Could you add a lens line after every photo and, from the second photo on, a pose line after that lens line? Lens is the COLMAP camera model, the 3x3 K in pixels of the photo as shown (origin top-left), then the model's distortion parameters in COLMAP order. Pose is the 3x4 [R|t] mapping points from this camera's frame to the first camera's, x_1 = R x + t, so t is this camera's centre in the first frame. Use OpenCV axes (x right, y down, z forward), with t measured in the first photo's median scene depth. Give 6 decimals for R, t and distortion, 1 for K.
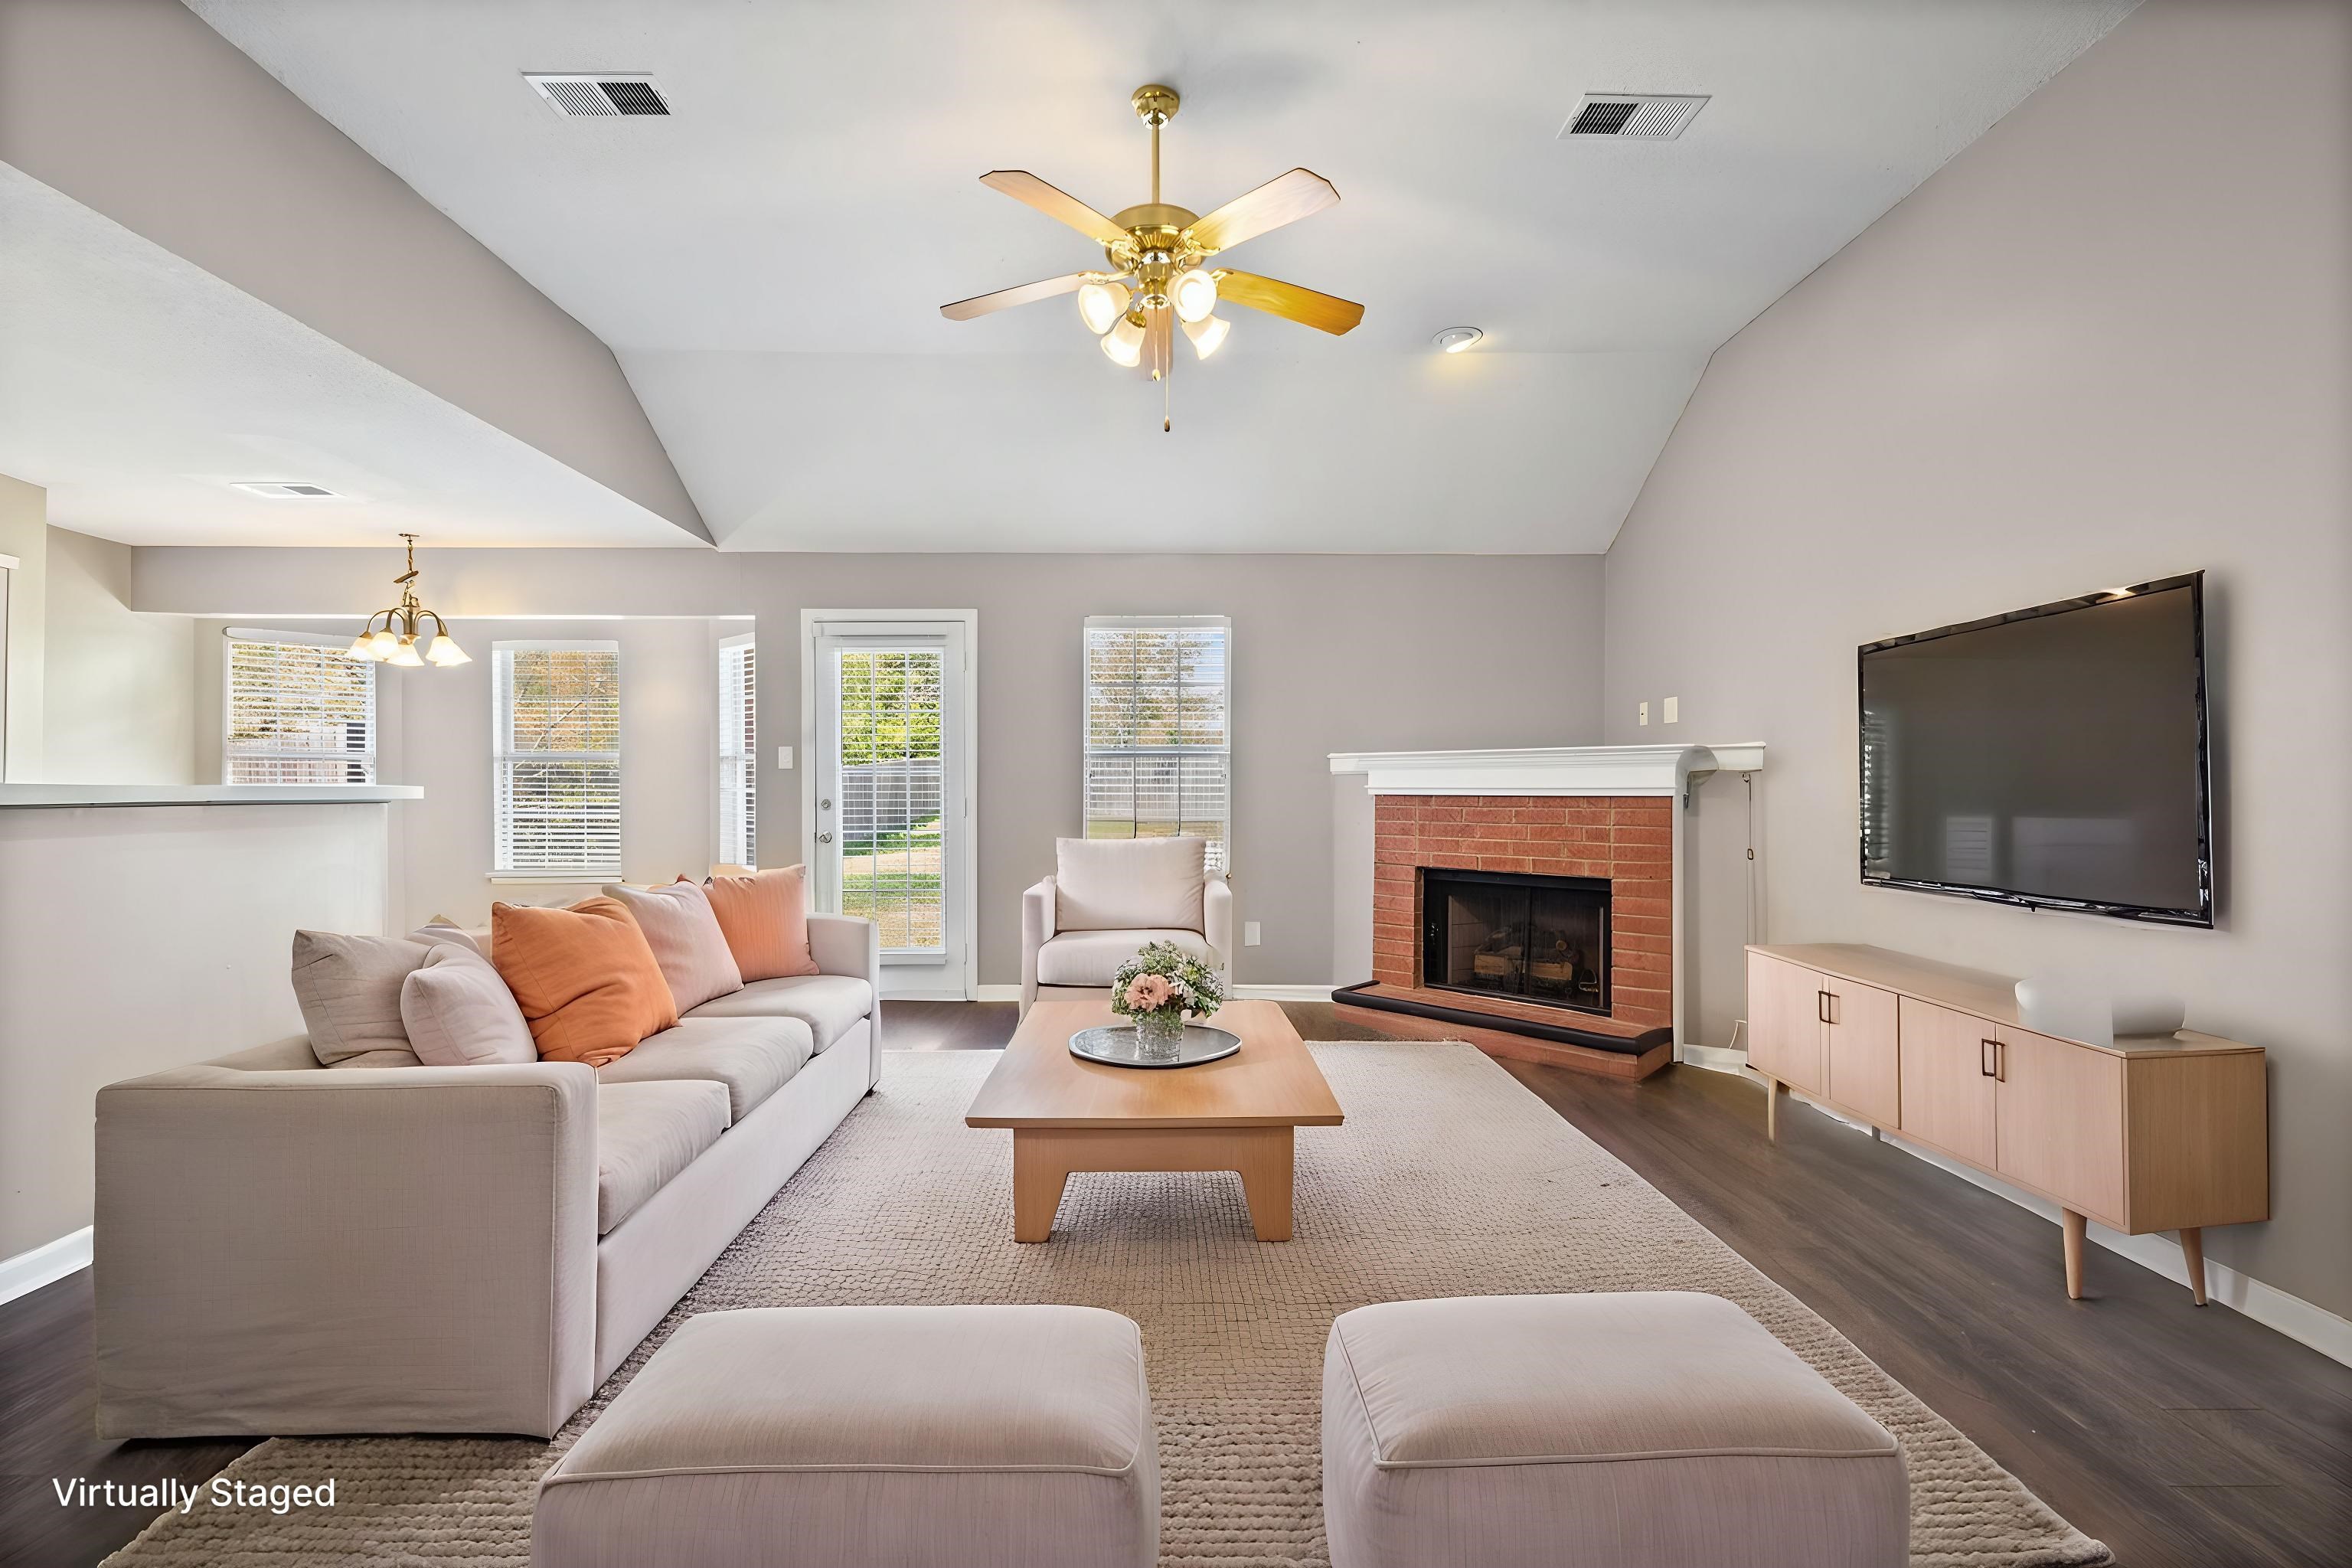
lens RADIAL K [[1023.2, 0, 1176.0], [0, 1023.2, 784.0], [0, 0, 1]] dist [0.001424, -0.000108]
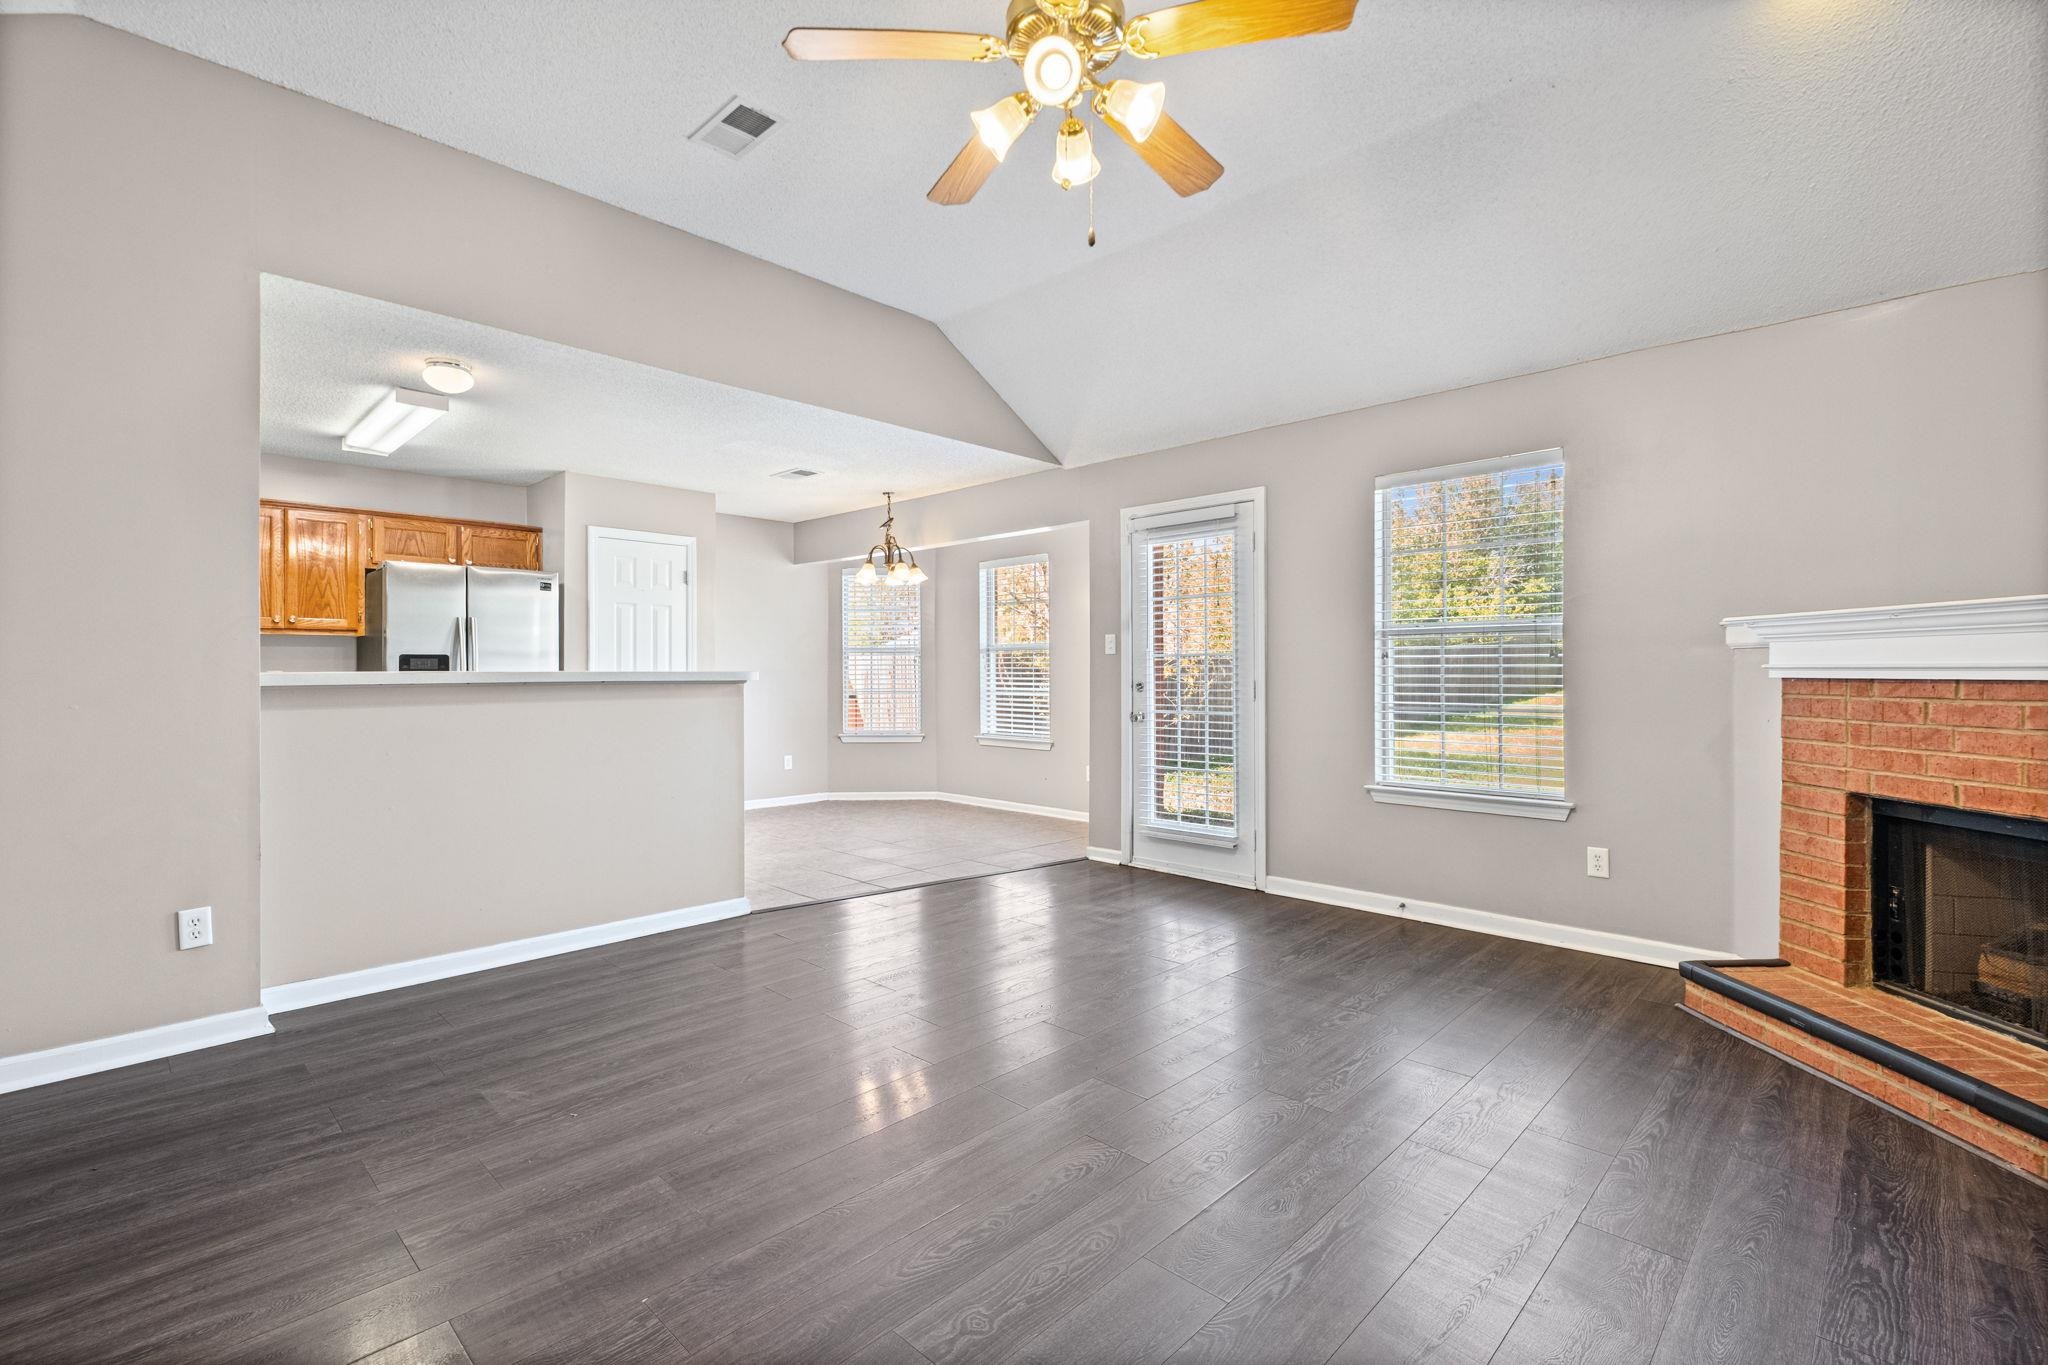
lens RADIAL K [[911.2, 0, 1015.3], [0, 911.2, 672.2], [0, 0, 1]] dist [-0.002403, -0.000920]
pose [[0.704636, -0.003262, -0.709562, 0.269168], [0.007103, 0.999972, 0.002457, 0.001730], [0.709534, -0.006771, 0.704639, 0.241164]]
